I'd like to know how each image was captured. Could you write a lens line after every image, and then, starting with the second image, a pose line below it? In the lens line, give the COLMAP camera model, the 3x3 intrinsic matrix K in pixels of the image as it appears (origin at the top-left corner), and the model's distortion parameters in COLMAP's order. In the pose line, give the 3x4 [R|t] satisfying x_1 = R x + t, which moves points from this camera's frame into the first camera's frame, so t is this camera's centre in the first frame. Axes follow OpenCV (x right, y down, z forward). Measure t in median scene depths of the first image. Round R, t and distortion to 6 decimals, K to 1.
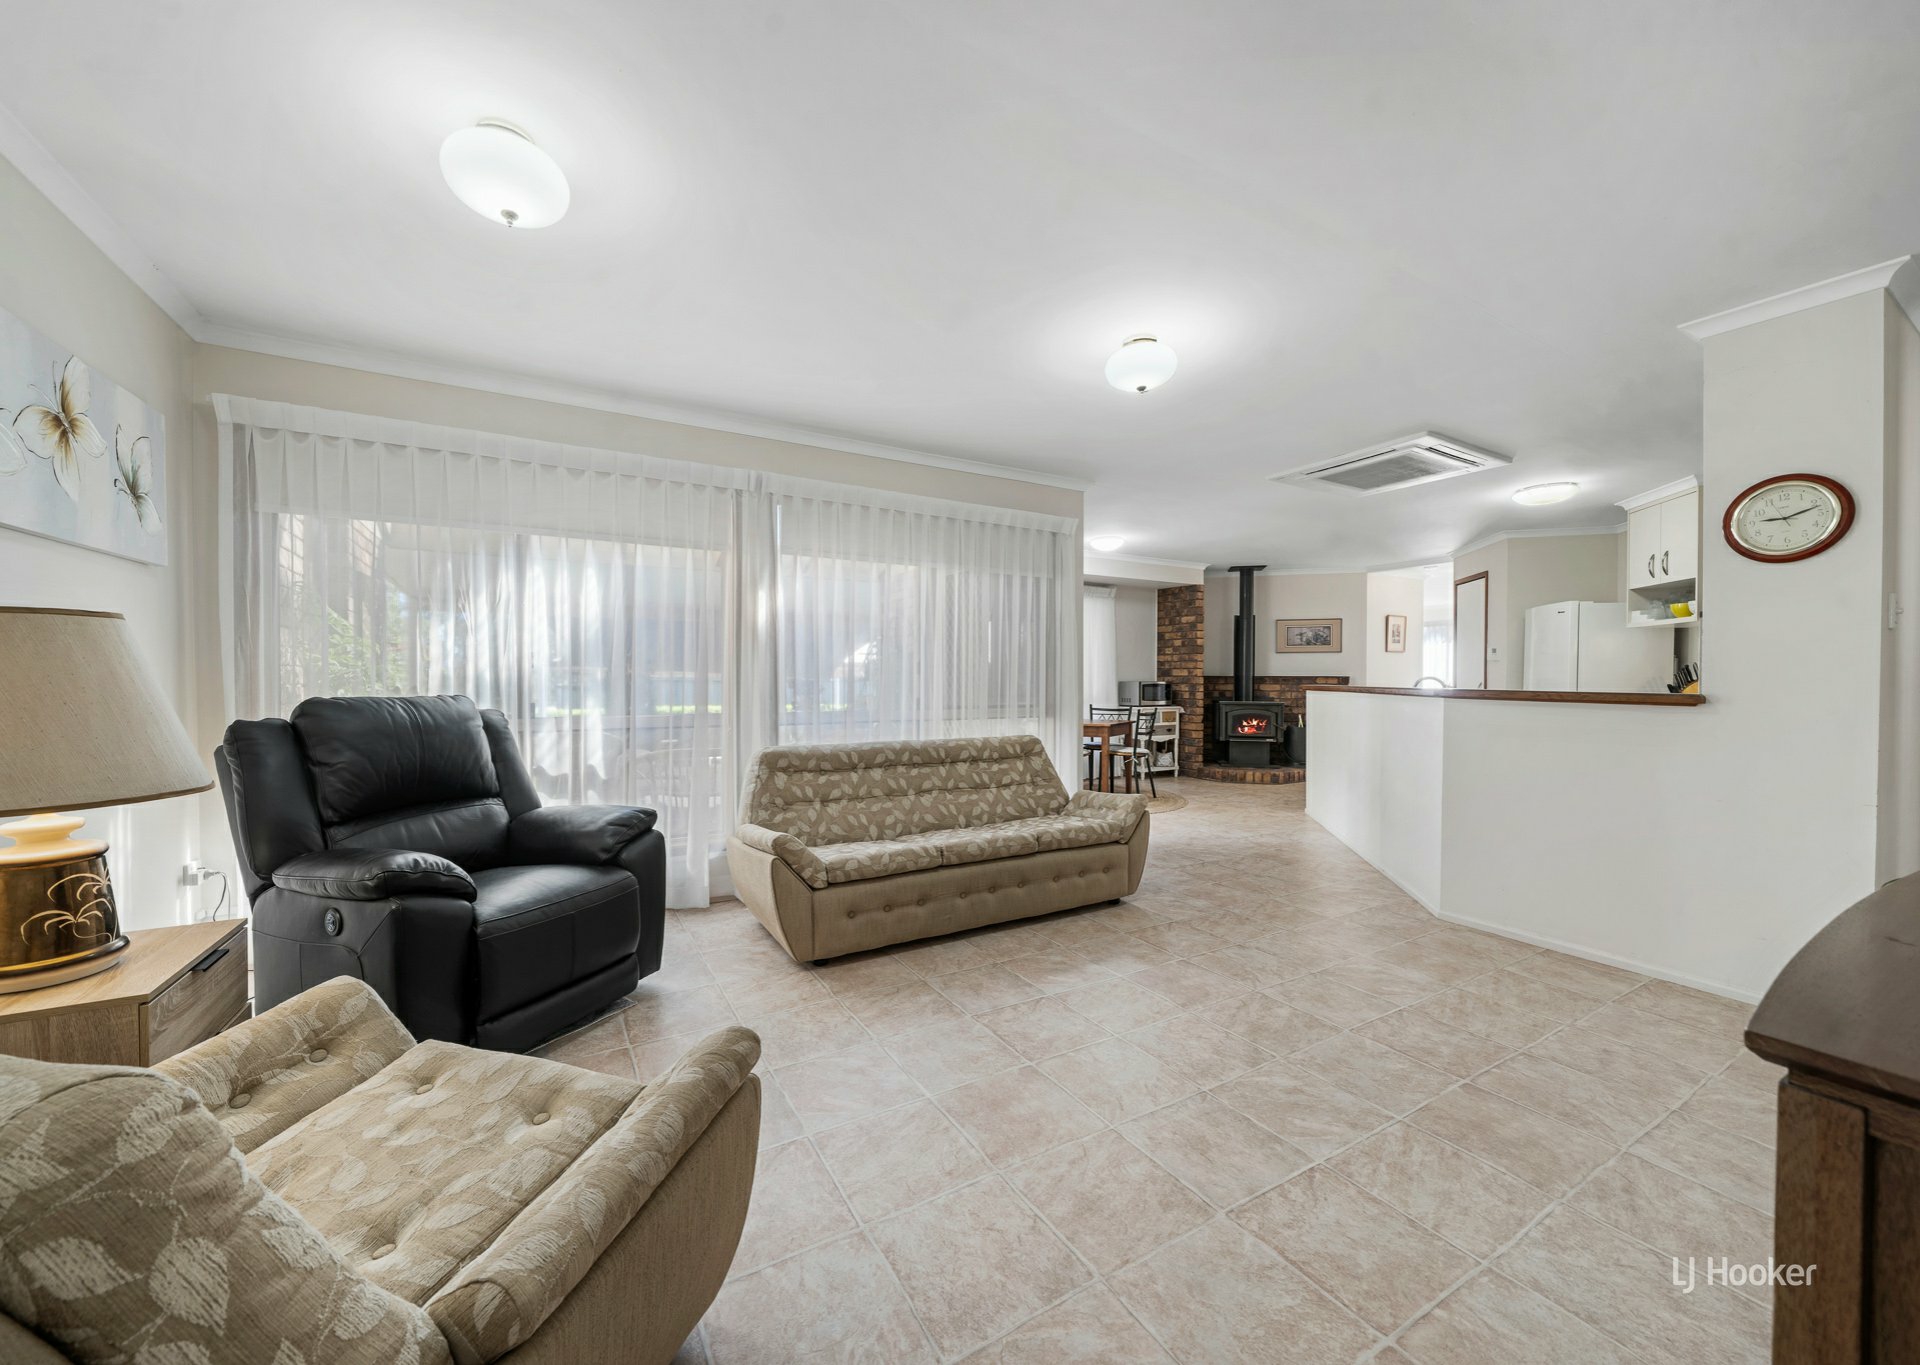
lens RADIAL K [[716.3, 0, 958.2], [0, 716.3, 680.4], [0, 0, 1]] dist [-0.002786, -0.000598]
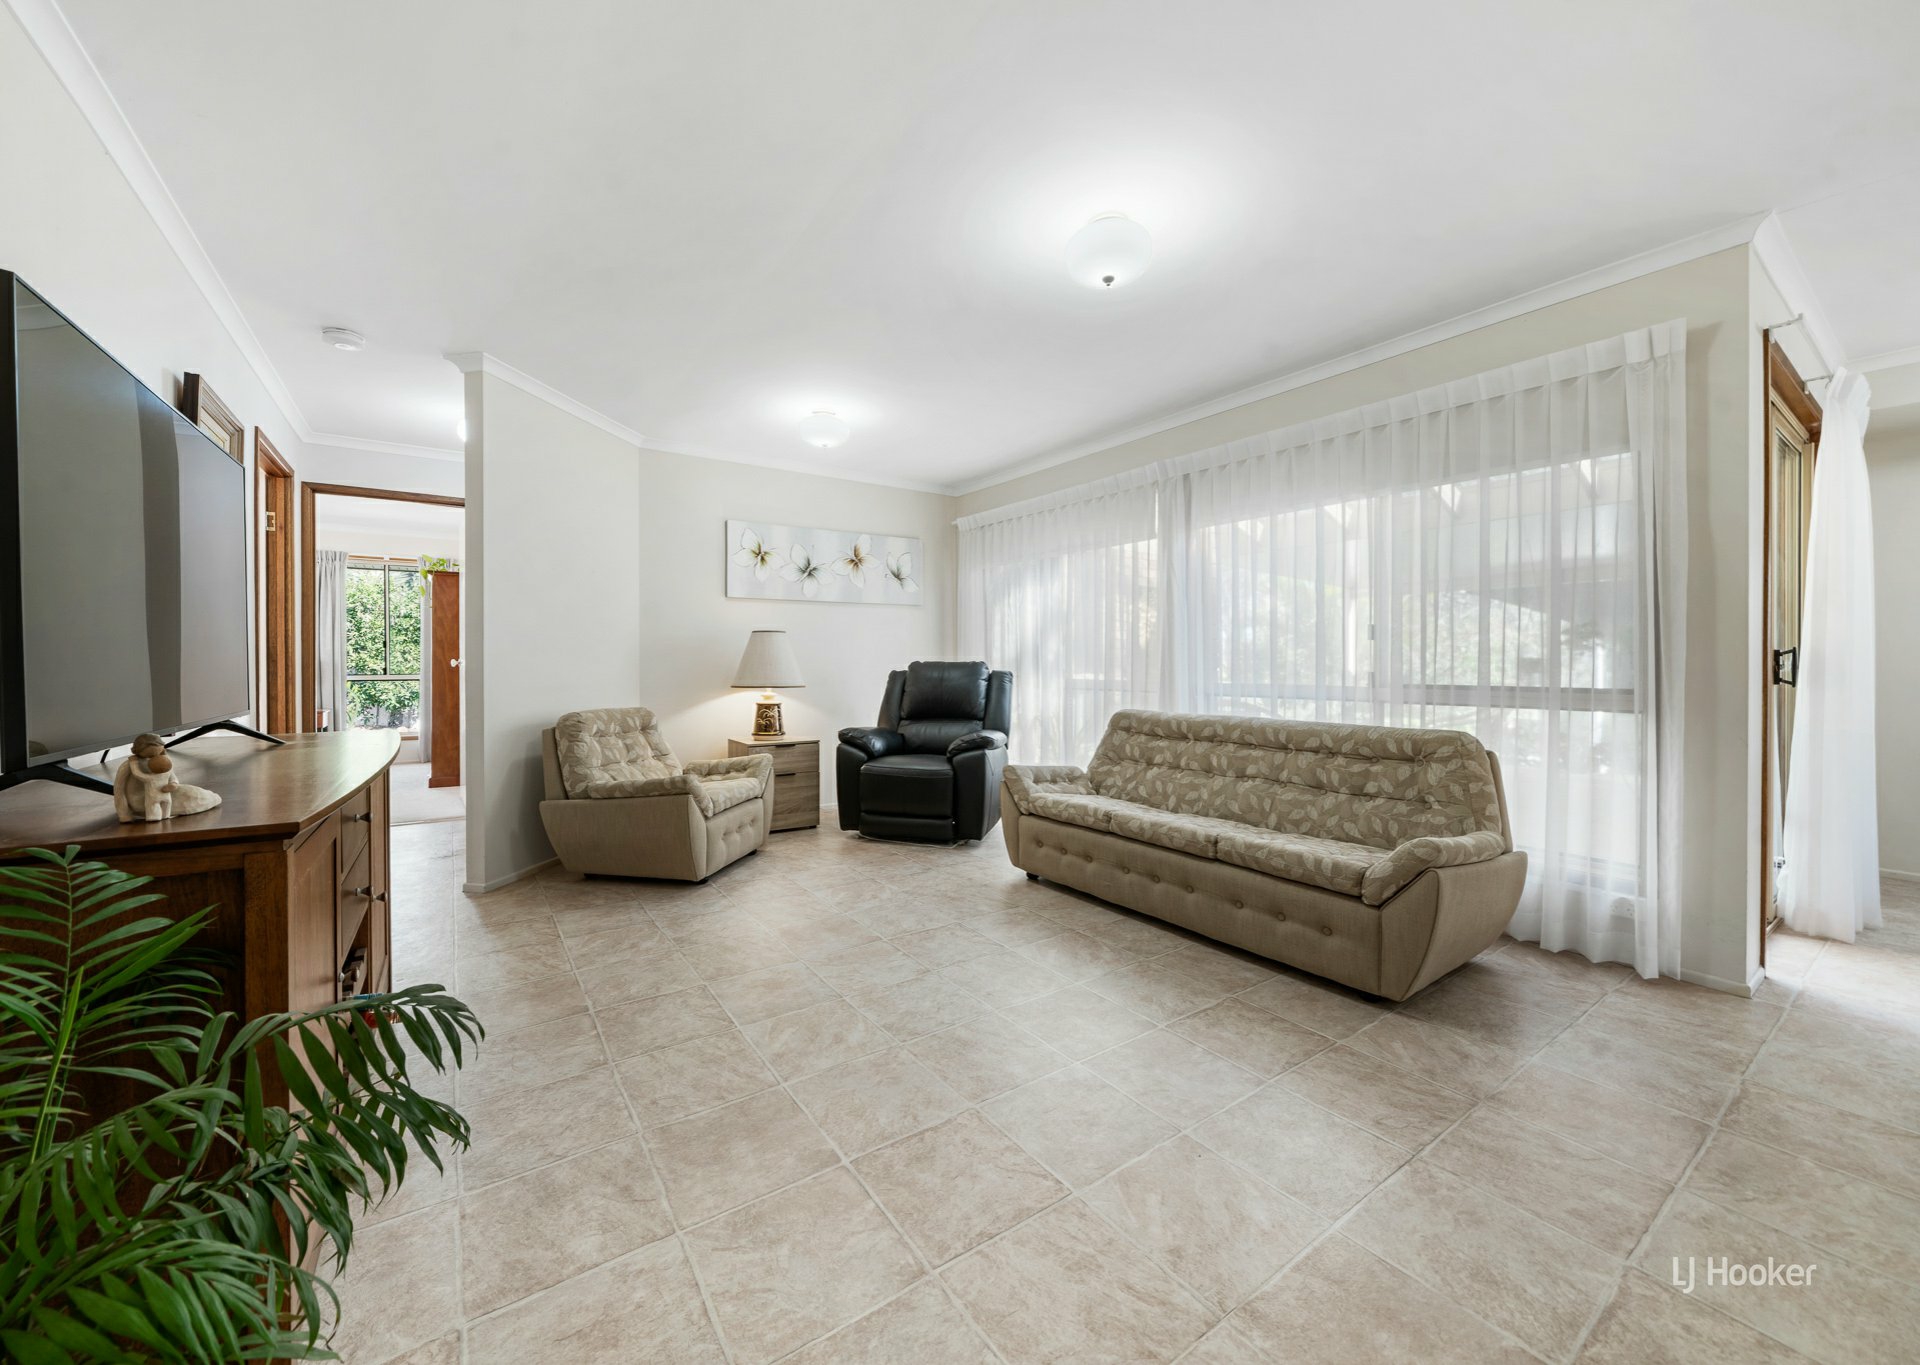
lens RADIAL K [[716.3, 0, 917.6], [0, 716.3, 669.2], [0, 0, 1]] dist [-0.002786, -0.000598]
pose [[0.054613, 0.005954, -0.998490, 0.919925], [-0.000755, 0.999982, 0.005921, 0.025081], [0.998507, 0.000431, 0.054616, 0.651620]]
